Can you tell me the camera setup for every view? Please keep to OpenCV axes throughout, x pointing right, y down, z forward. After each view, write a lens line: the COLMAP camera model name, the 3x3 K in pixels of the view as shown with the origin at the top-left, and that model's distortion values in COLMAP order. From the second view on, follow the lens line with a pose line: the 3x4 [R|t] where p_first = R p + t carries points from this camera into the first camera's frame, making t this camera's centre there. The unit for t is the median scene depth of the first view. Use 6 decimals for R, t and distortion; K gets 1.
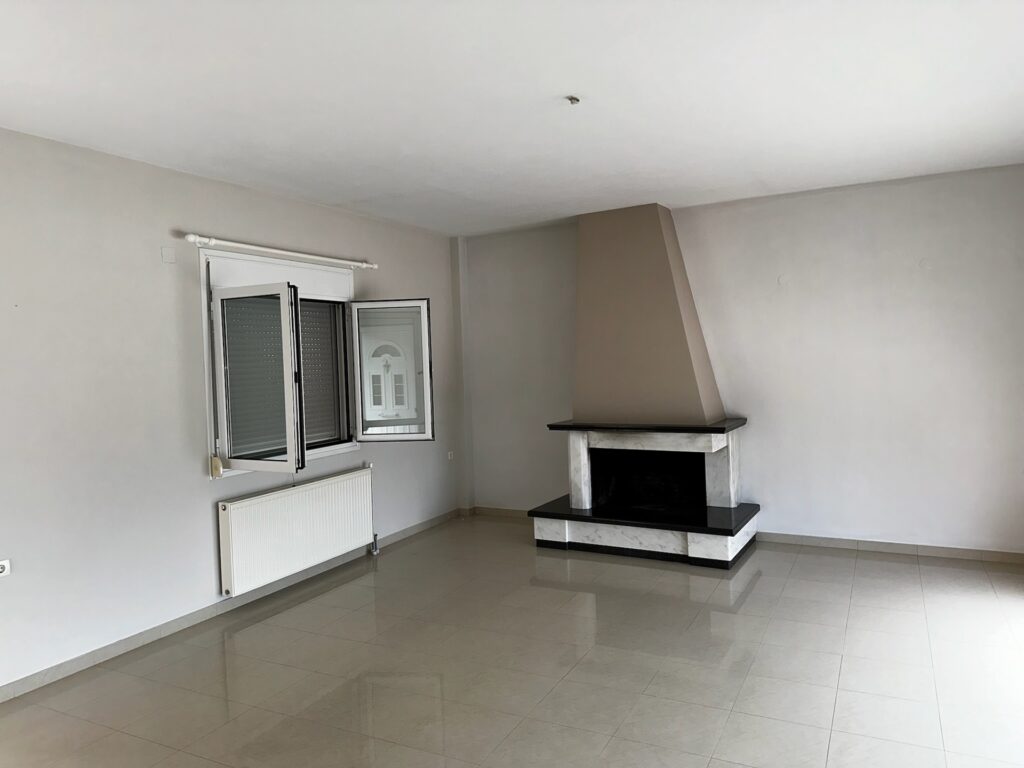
lens RADIAL K [[701.1, 0, 510.8], [0, 701.1, 377.7], [0, 0, 1]] dist [0.070205, -0.000619]
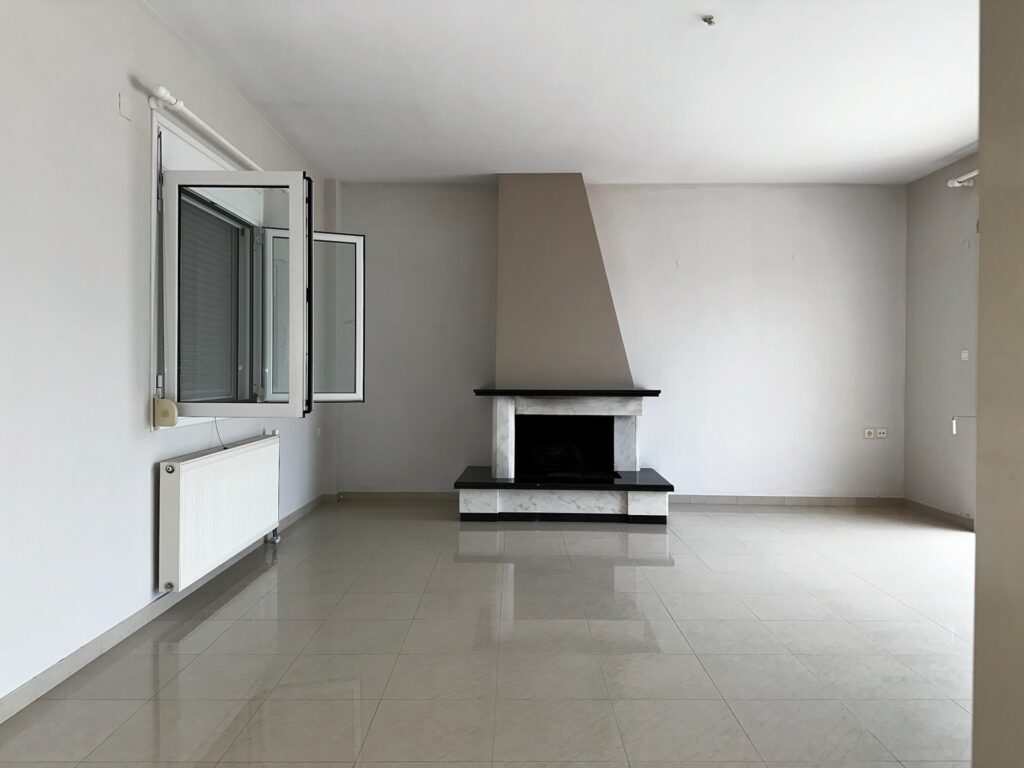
lens RADIAL K [[713.2, 0, 512.0], [0, 713.2, 384.0], [0, 0, 1]] dist [0.070675, 0.000198]
pose [[0.879941, 0.034926, 0.473798, -0.363266], [-0.025348, 0.999325, -0.026588, 0.085932], [-0.474407, 0.011386, 0.880232, 0.146067]]
